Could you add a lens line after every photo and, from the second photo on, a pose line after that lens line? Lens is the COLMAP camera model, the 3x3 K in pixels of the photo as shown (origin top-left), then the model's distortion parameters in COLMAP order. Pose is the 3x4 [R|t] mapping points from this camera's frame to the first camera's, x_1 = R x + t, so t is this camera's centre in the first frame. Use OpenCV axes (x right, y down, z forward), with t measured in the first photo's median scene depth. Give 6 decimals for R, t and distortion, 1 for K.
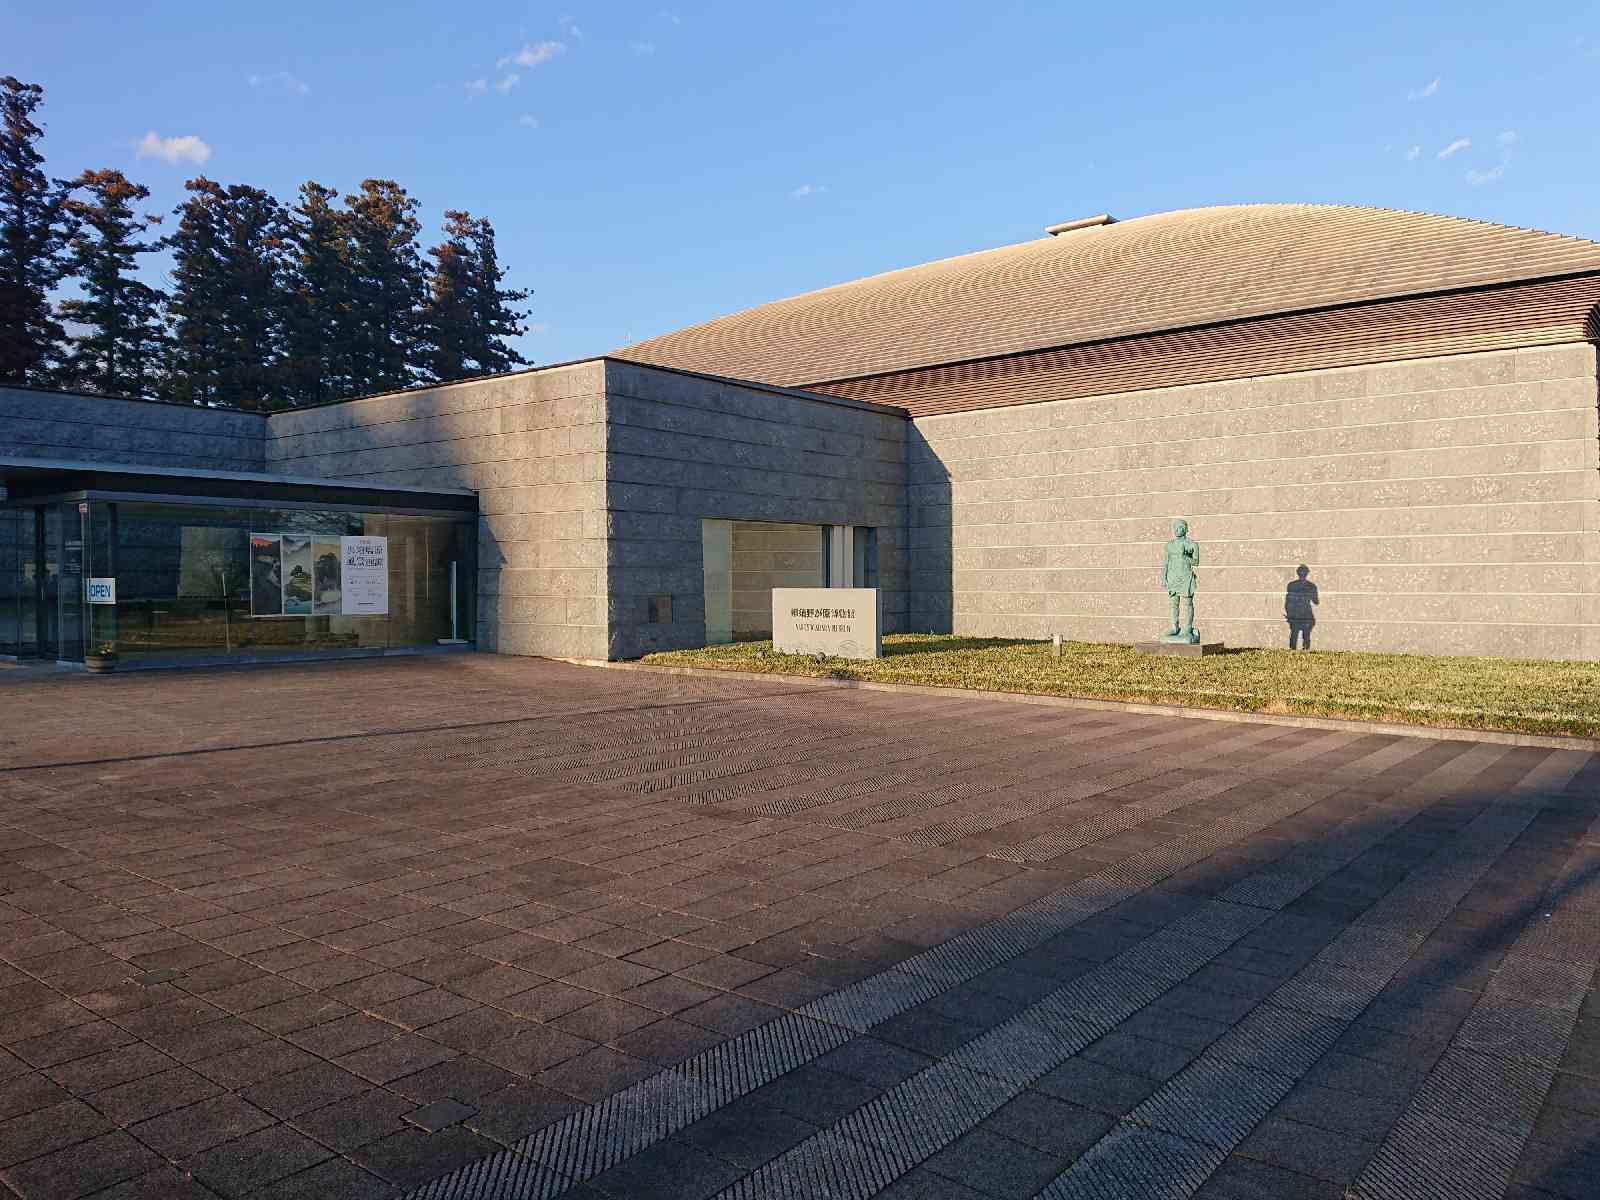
lens RADIAL K [[1181.1, 0, 800.0], [0, 1181.1, 600.0], [0, 0, 1]] dist [0.104074, -0.090635]
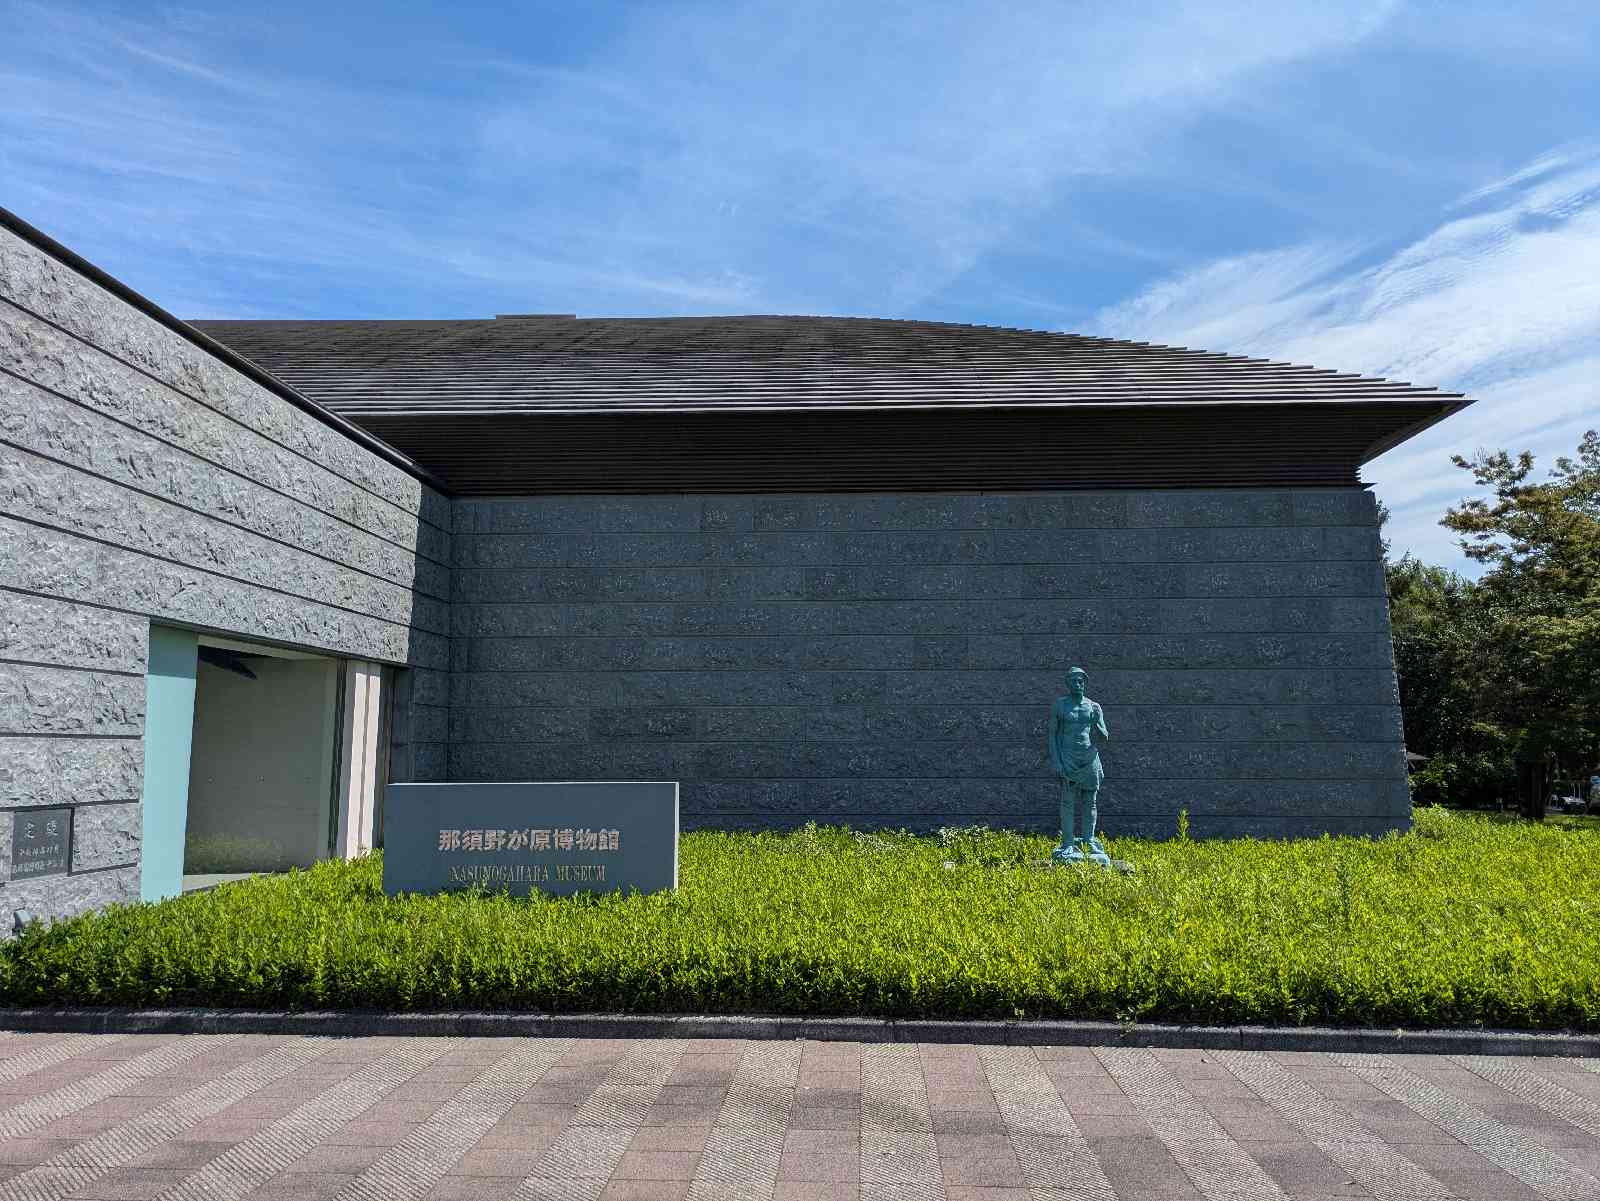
lens RADIAL K [[1181.1, 0, 800.0], [0, 1181.1, 600.5], [0, 0, 1]] dist [0.104074, -0.090635]
pose [[0.804735, 0.080514, 0.588149, -0.053551], [0.006543, 0.989497, -0.144408, -0.003711], [-0.593598, 0.120058, 0.795756, 0.175797]]
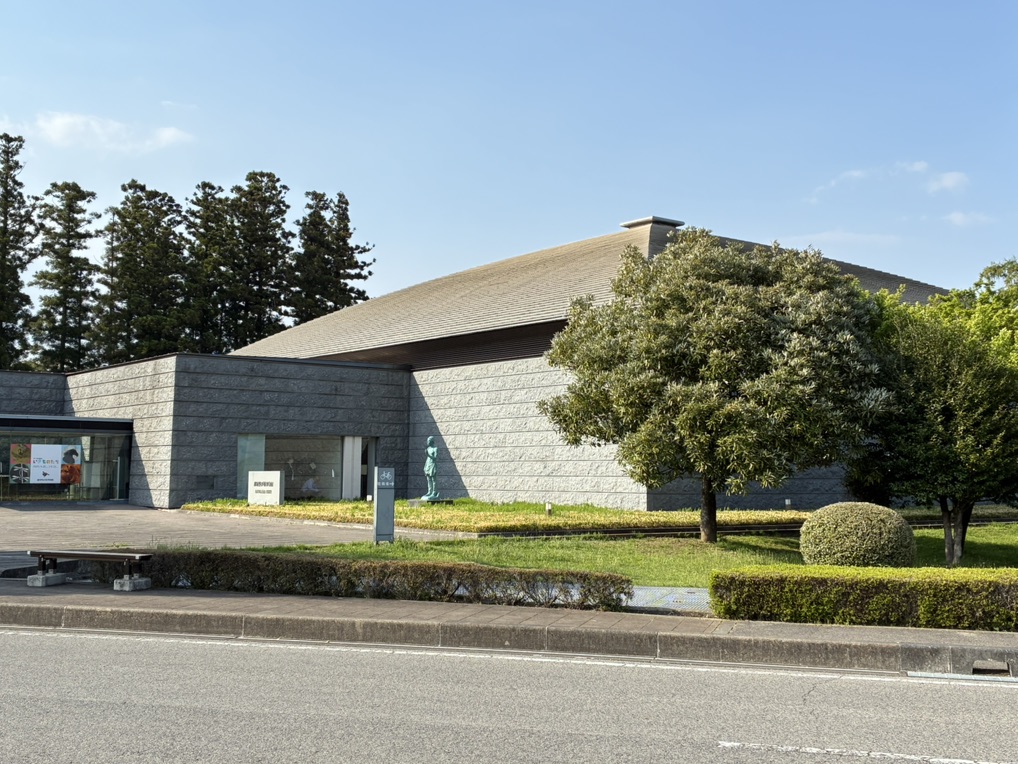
lens RADIAL K [[1204.2, 0, 556.7], [0, 1204.2, 382.0], [0, 0, 1]] dist [0.023994, -0.024657]
pose [[0.981326, -0.008015, -0.192187, 0.270118], [-0.010128, 0.995593, -0.093235, 0.007501], [0.192087, 0.093441, 0.976919, -0.265413]]
